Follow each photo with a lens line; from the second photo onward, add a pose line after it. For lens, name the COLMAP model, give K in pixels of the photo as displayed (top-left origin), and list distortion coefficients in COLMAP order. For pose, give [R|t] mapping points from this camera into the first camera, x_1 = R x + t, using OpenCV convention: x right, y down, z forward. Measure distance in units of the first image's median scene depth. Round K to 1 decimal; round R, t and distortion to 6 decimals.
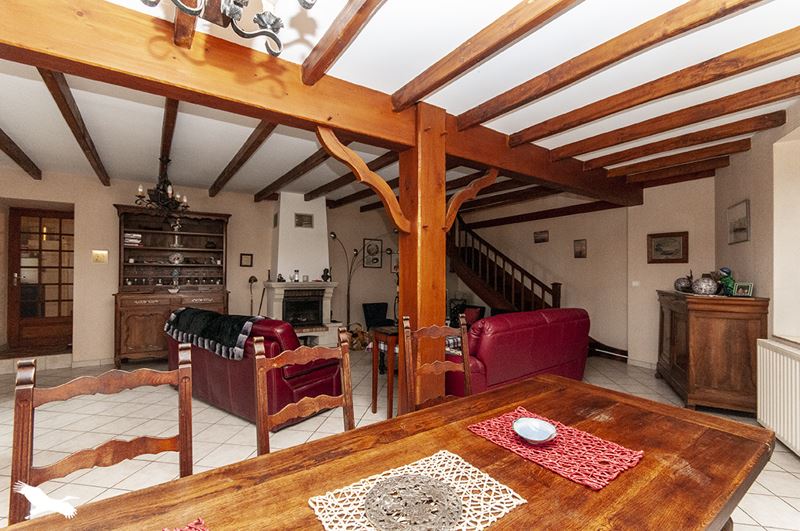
lens RADIAL K [[355.9, 0, 400.0], [0, 355.9, 265.5], [0, 0, 1]] dist [-0.000222, 0.000001]
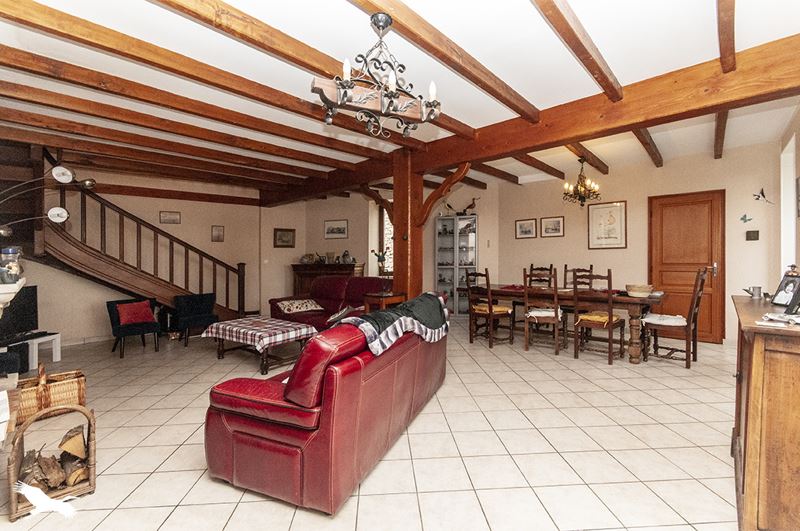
lens RADIAL K [[355.9, 0, 400.0], [0, 355.9, 265.5], [0, 0, 1]] dist [-0.000222, 0.000001]
pose [[-0.218926, -0.031083, 0.975246, -0.833565], [-0.006422, 0.999517, 0.030415, 0.018898], [-0.975720, 0.000395, -0.219019, 0.793939]]
